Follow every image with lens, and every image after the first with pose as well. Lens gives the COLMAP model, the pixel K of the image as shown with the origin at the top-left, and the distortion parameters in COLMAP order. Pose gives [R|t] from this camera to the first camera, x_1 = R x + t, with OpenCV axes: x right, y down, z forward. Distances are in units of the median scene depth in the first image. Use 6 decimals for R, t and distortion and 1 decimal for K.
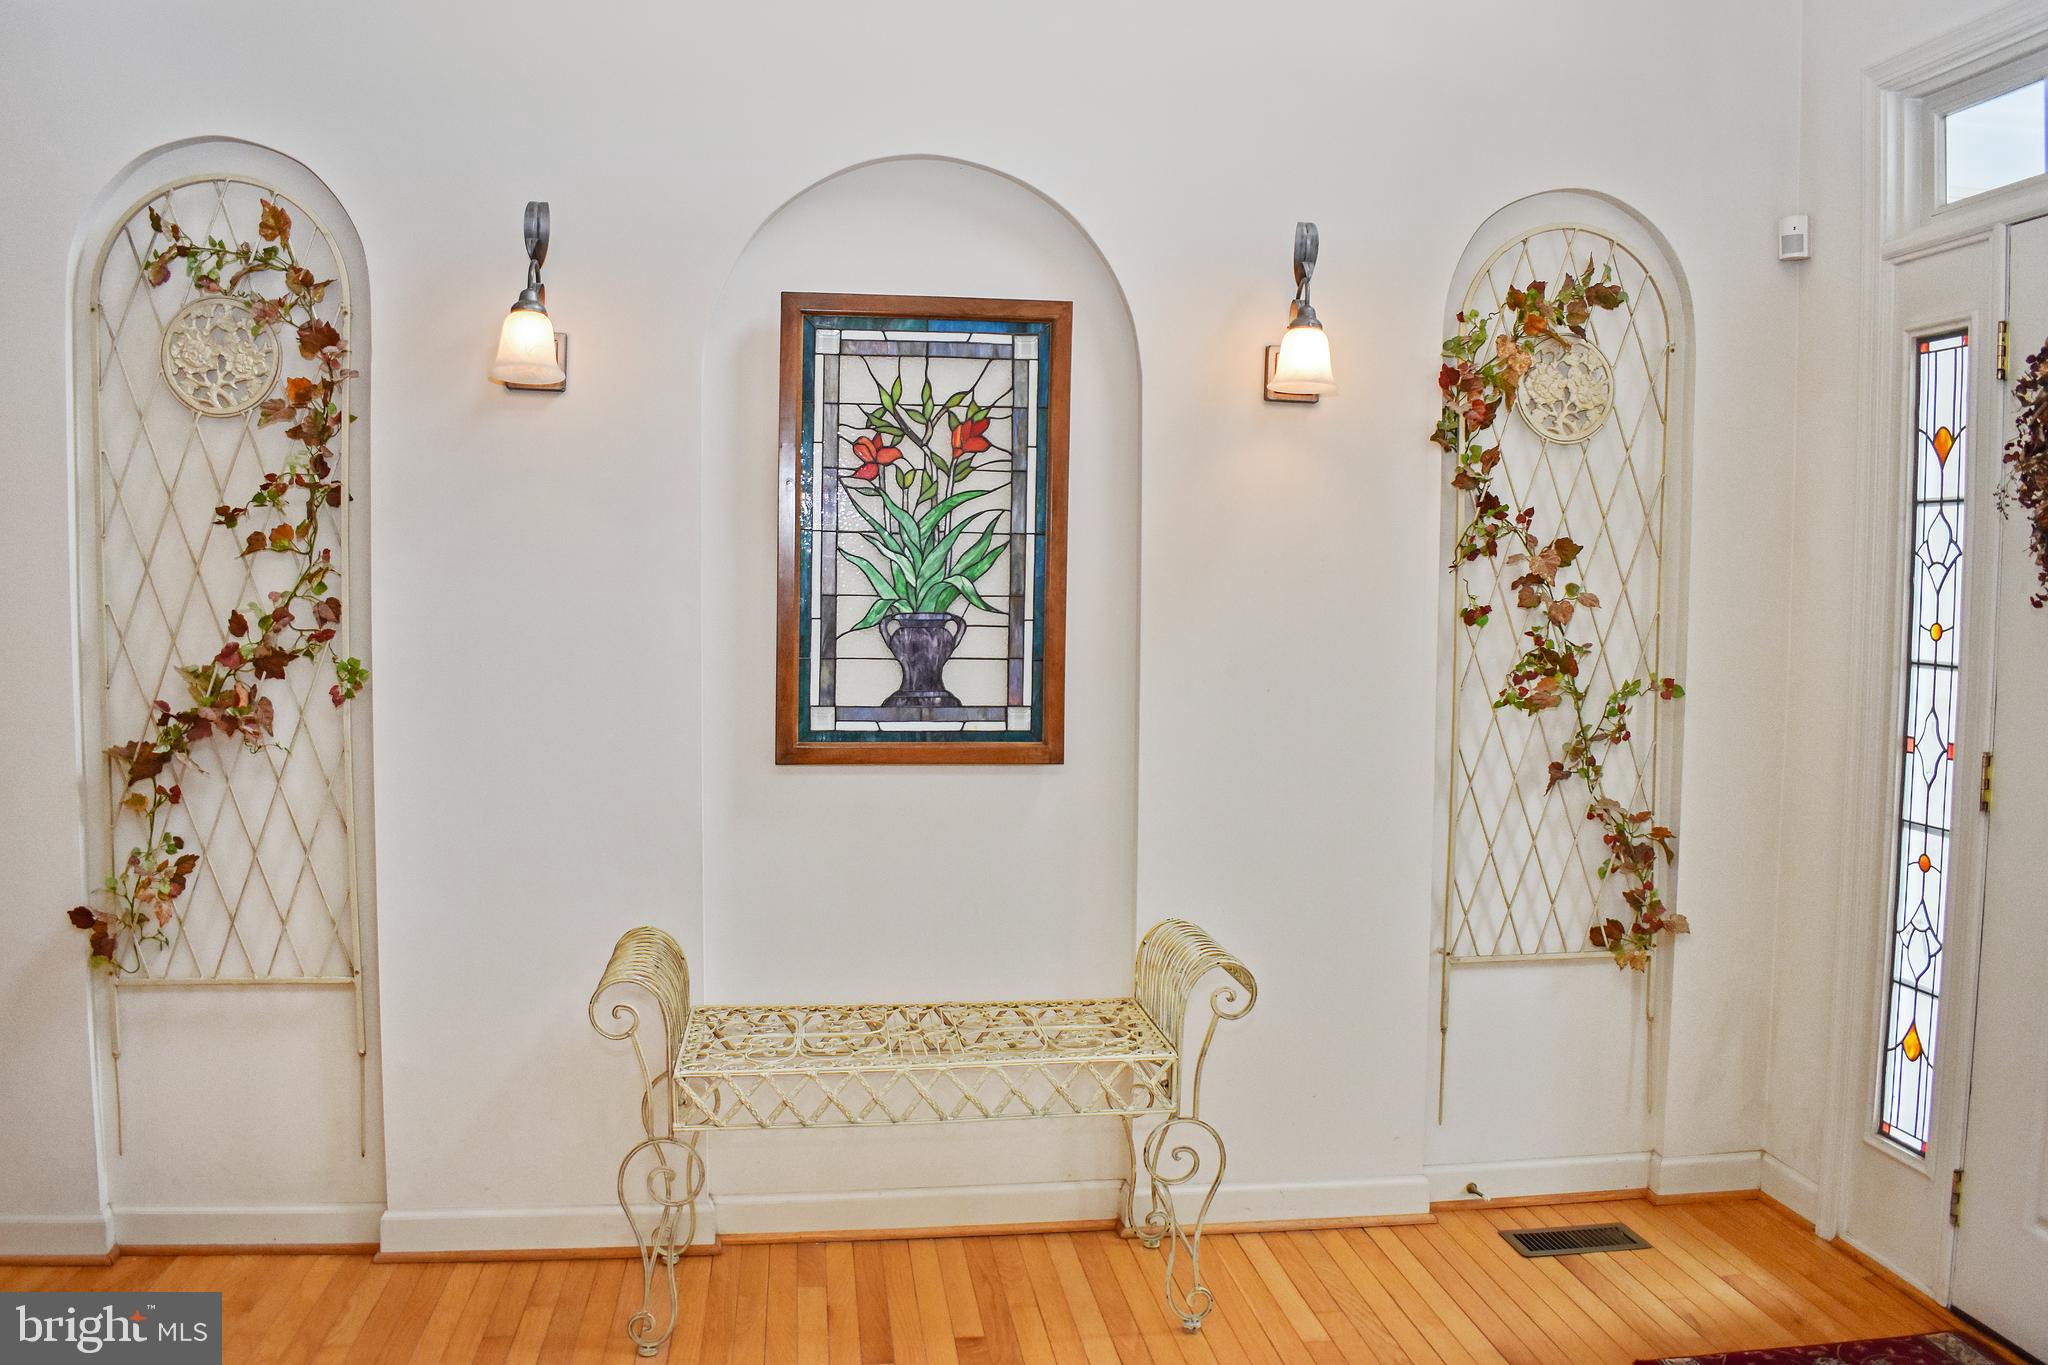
lens RADIAL K [[1596.4, 0, 1023.8], [0, 1596.4, 687.3], [0, 0, 1]] dist [-0.084455, 0.006778]
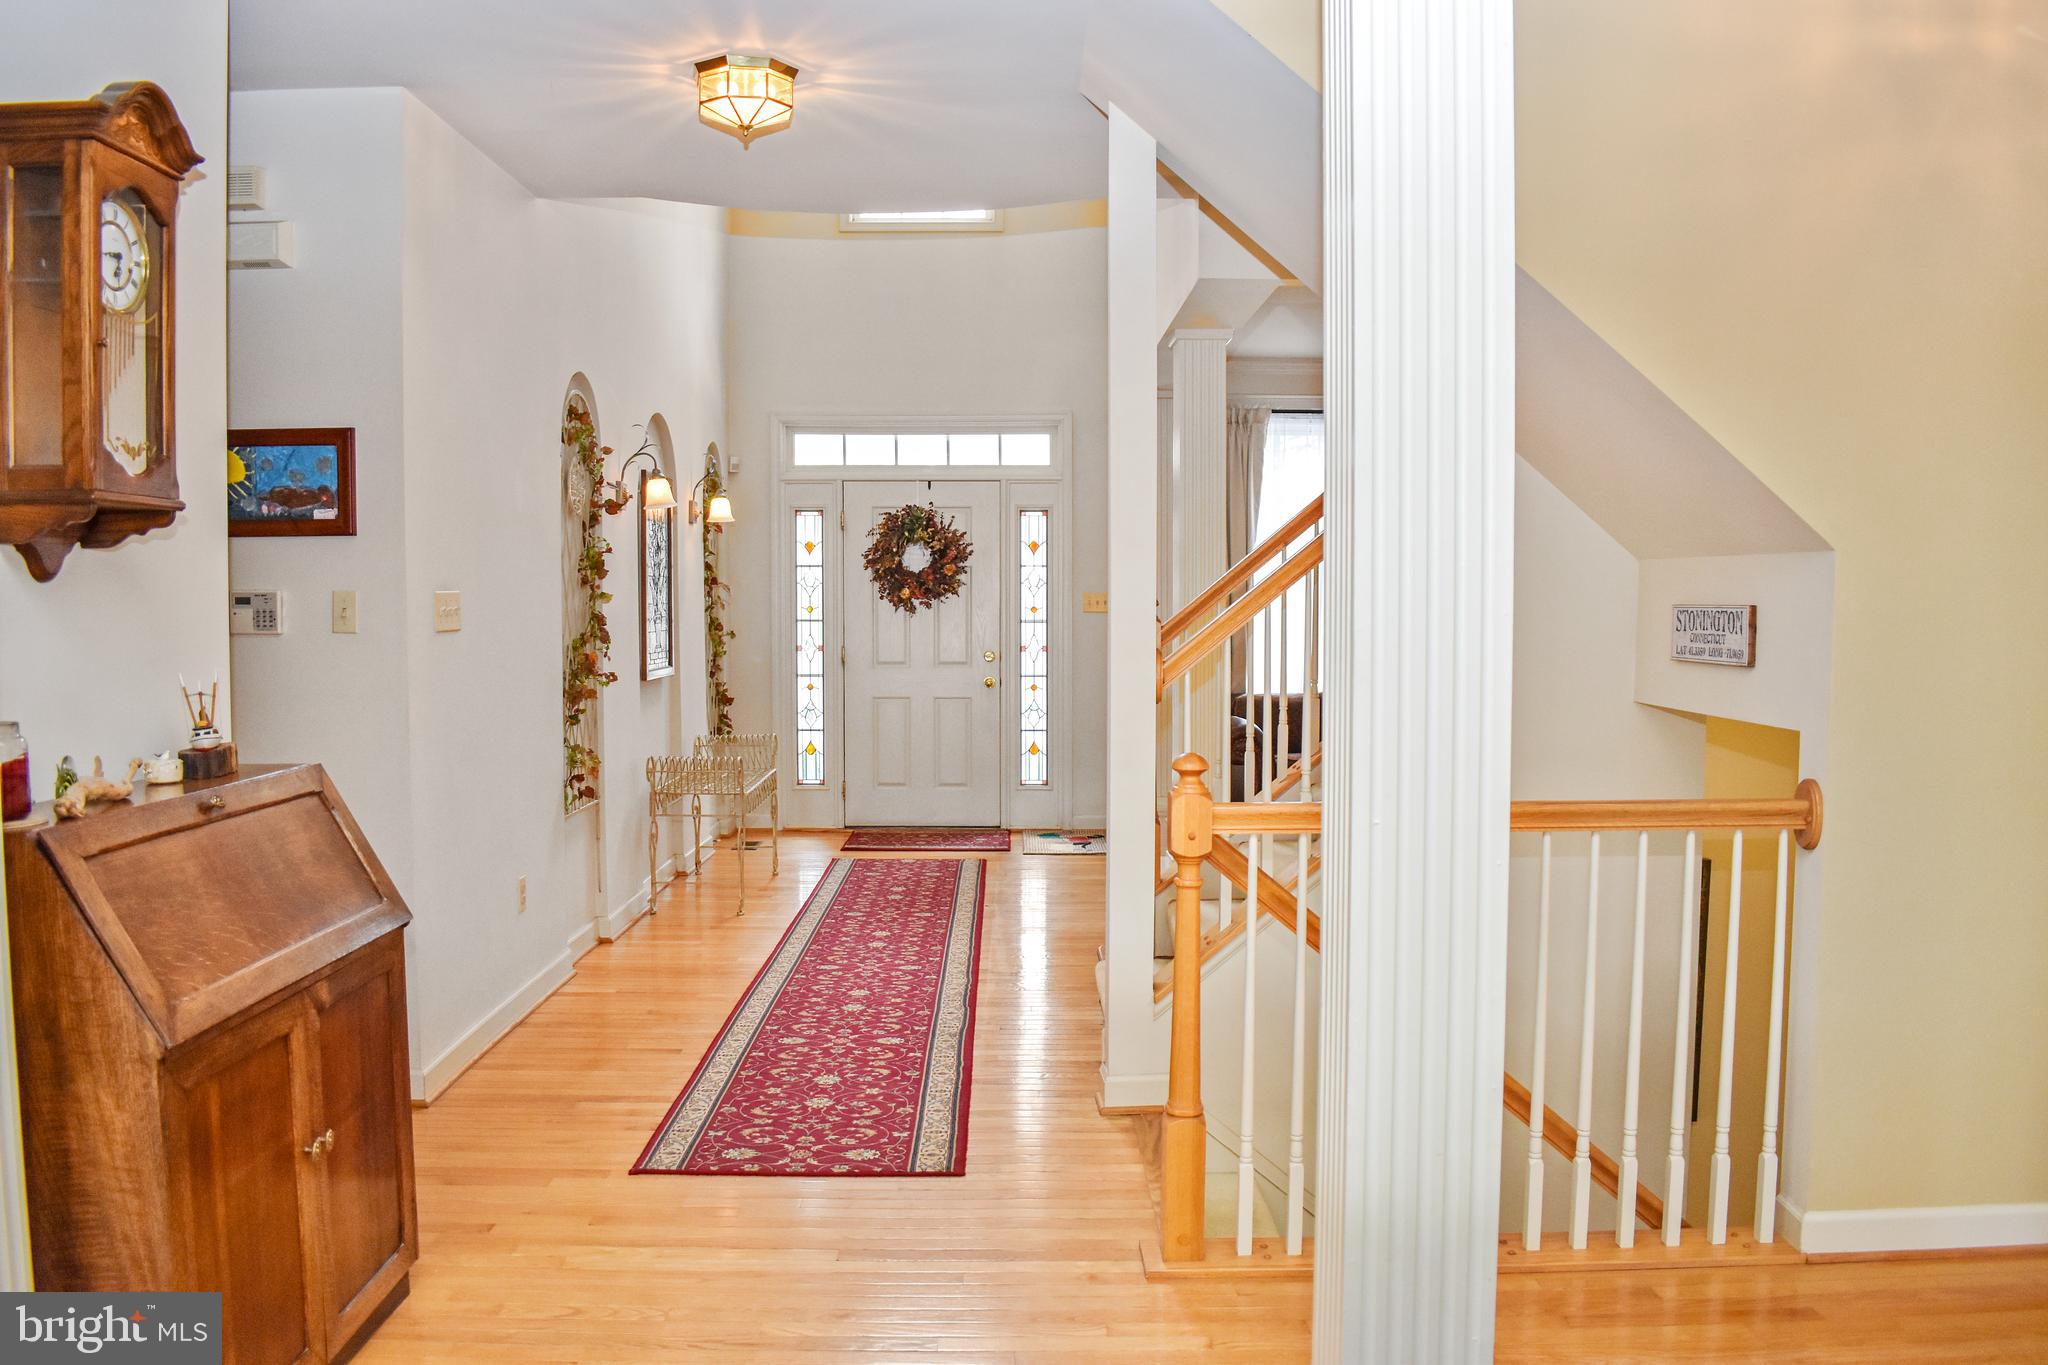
lens RADIAL K [[1596.4, 0, 1023.6], [0, 1596.4, 681.9], [0, 0, 1]] dist [-0.084455, 0.006778]
pose [[0.126408, -0.070215, 0.989490, -2.386669], [0.060757, 0.996167, 0.062927, -0.064176], [-0.990116, 0.052164, 0.130190, 0.185333]]
